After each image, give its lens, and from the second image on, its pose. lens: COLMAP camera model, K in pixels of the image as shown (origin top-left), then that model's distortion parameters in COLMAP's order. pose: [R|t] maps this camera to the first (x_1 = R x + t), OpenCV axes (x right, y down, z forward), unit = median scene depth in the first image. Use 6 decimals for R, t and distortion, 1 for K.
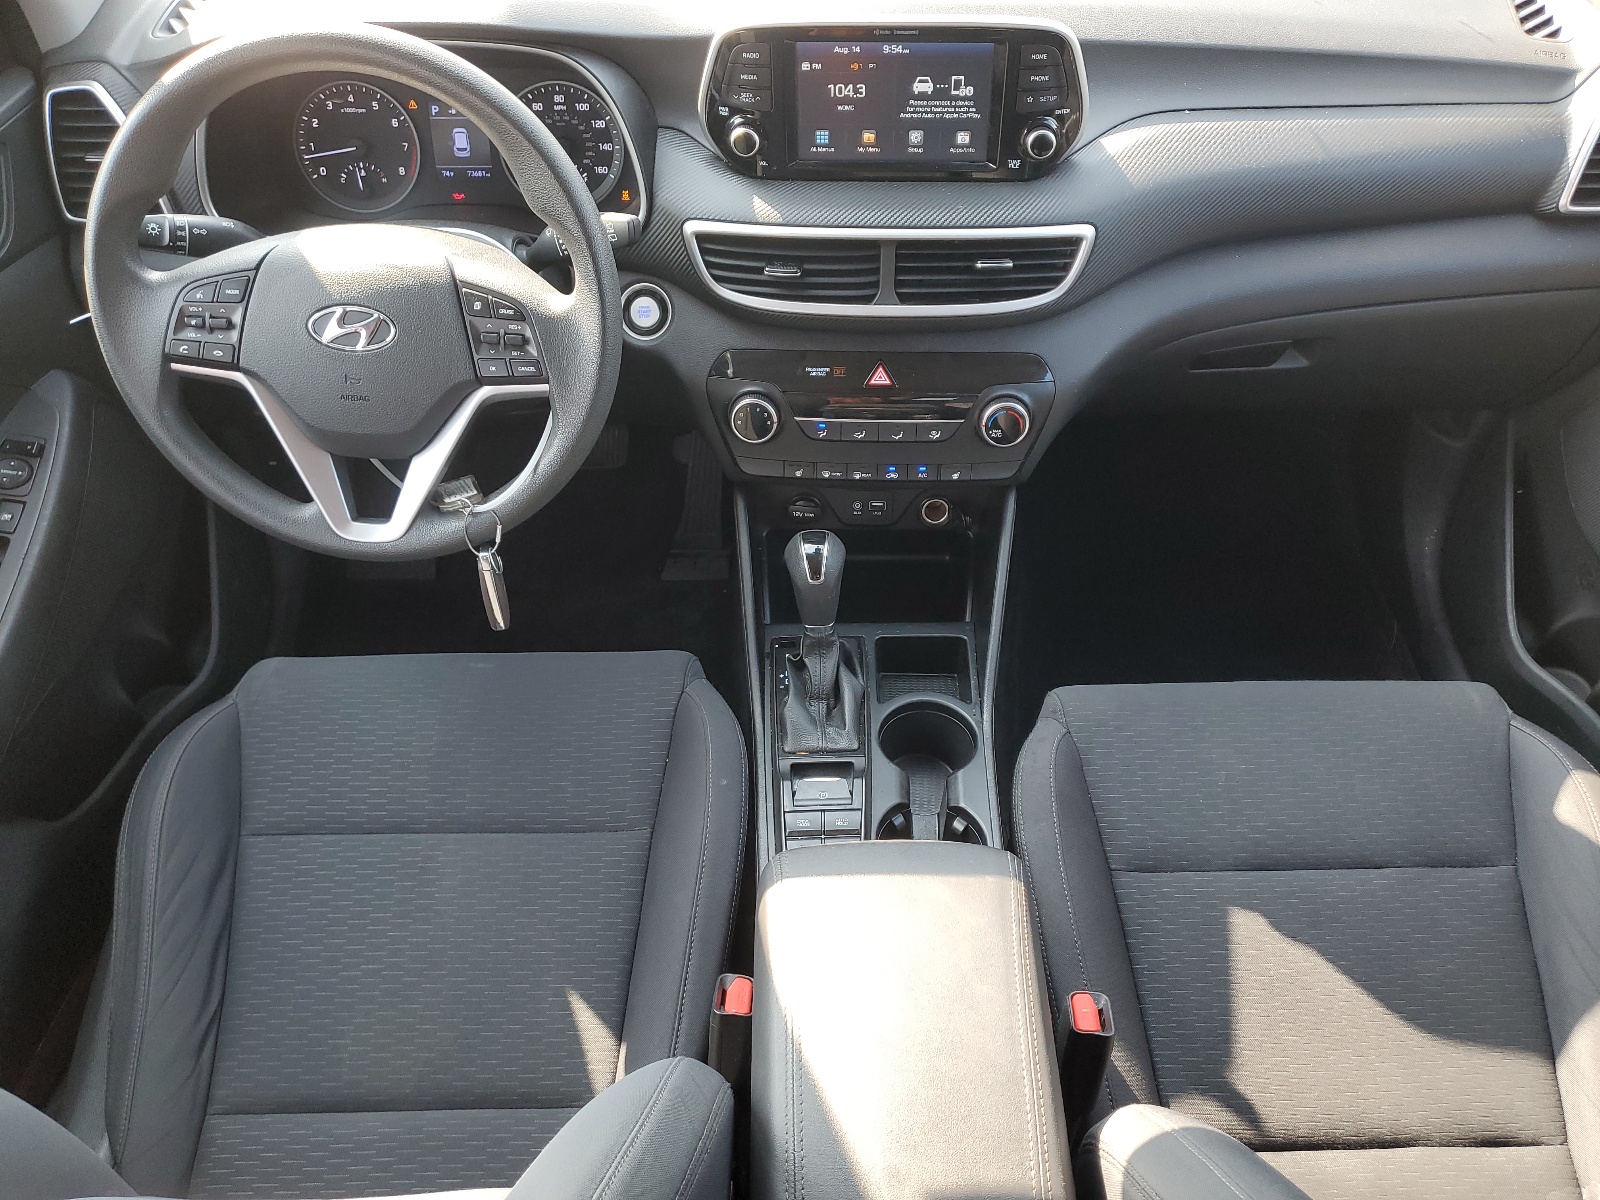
lens RADIAL K [[1196.7, 0, 800.1], [0, 1196.7, 603.1], [0, 0, 1]] dist [0.015592, 0.002716]
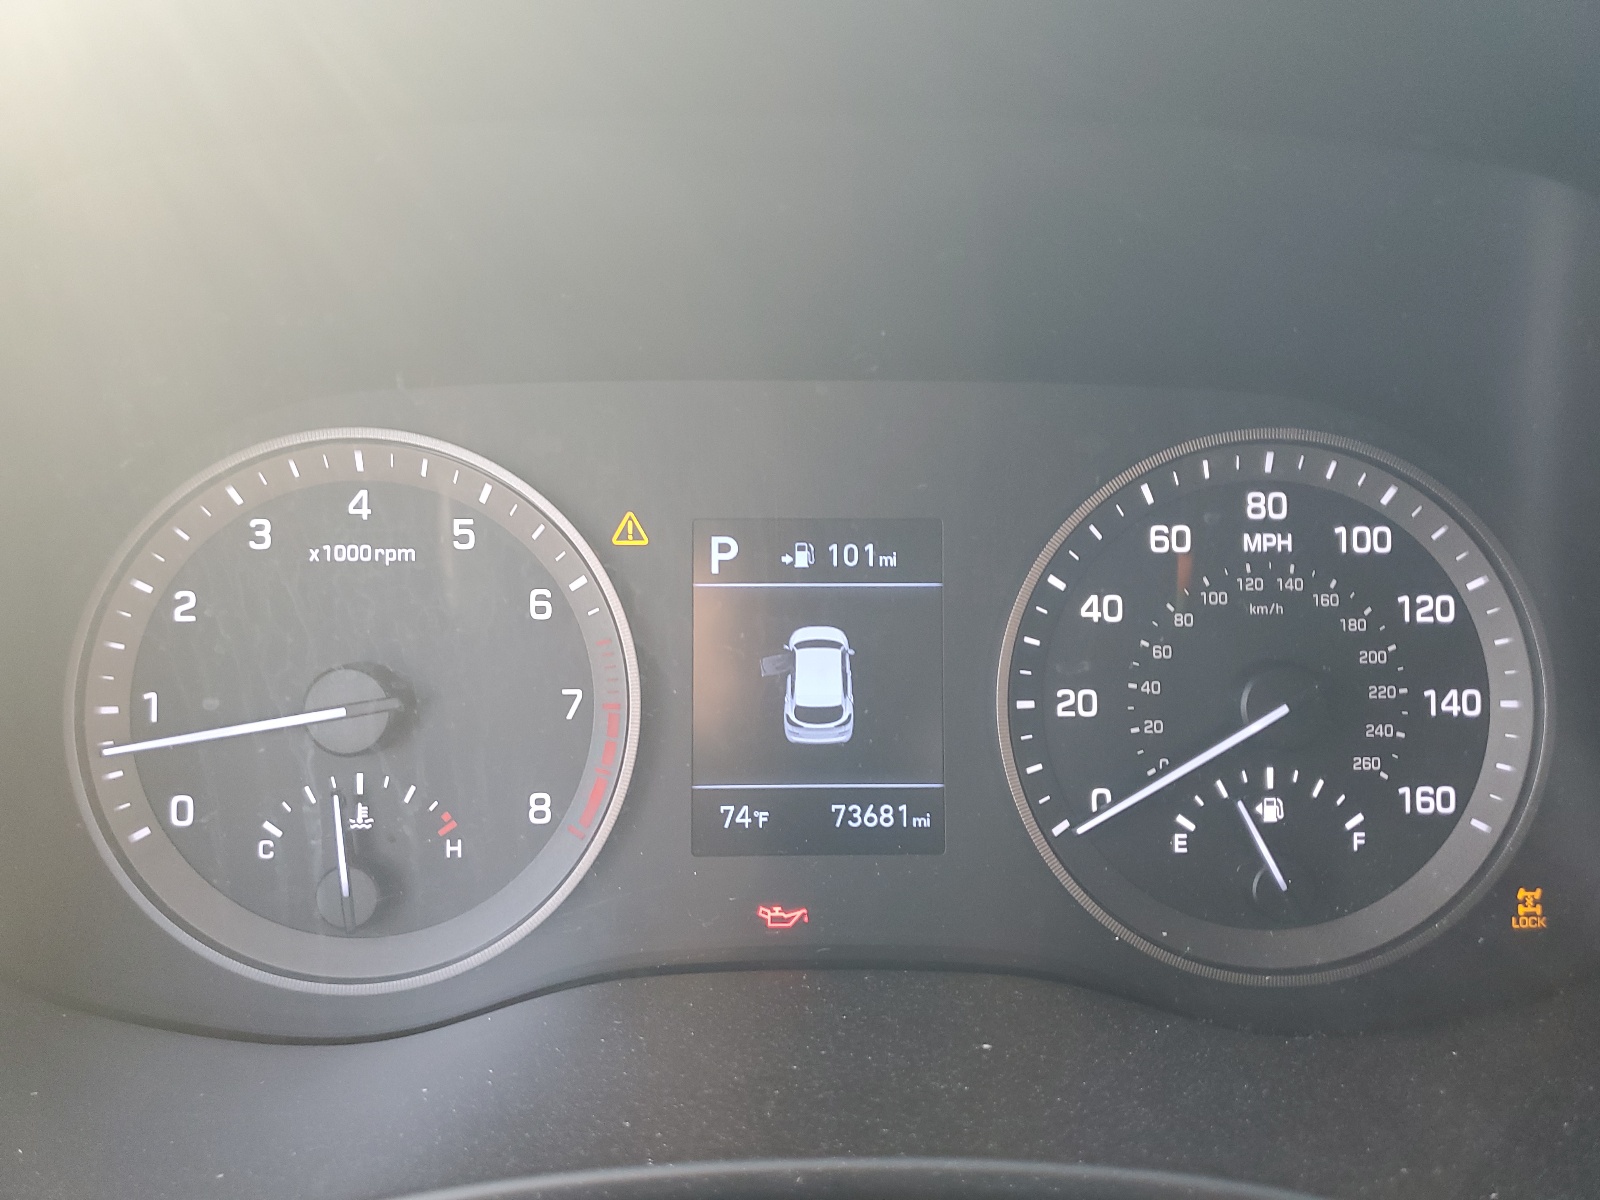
lens RADIAL K [[1196.7, 0, 802.3], [0, 1196.7, 598.6], [0, 0, 1]] dist [0.015592, 0.002716]
pose [[0.999966, -0.000563, -0.008175, -0.285207], [-0.003064, 0.899579, -0.436748, -0.302239], [0.007600, 0.436759, 0.899547, 0.796231]]
